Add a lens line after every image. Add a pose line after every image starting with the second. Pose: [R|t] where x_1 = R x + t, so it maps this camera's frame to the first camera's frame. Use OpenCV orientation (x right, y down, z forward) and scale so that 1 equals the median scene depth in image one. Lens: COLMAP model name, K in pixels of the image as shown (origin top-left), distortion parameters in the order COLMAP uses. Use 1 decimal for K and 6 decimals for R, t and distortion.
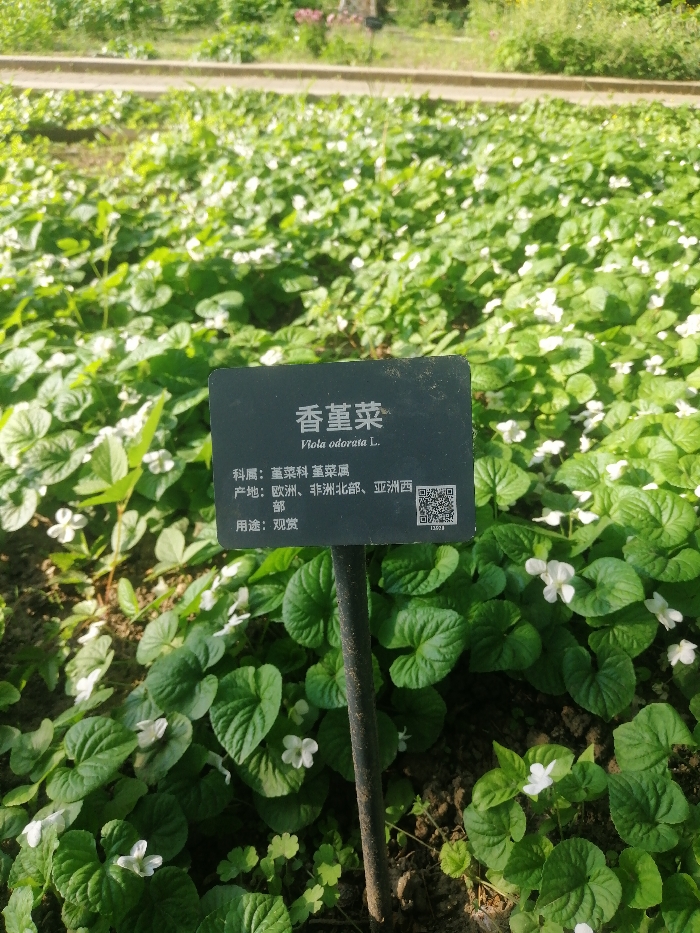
lens RADIAL K [[716.5, 0, 350.0], [0, 716.5, 466.5], [0, 0, 1]] dist [-0.013478, -0.011854]
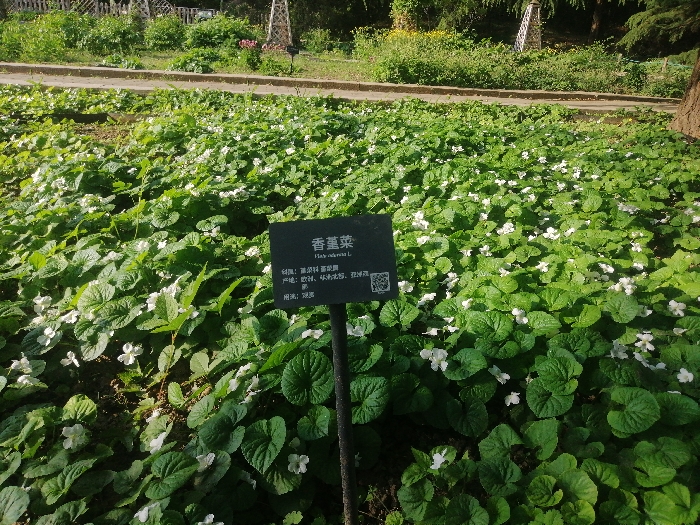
lens RADIAL K [[537.5, 0, 350.0], [0, 537.5, 262.5], [0, 0, 1]] dist [0.082271, -0.167048]
pose [[0.990094, -0.027788, 0.137631, -0.055137], [0.051929, 0.983186, -0.175066, 0.080717], [-0.130452, 0.180479, 0.974889, -0.165995]]
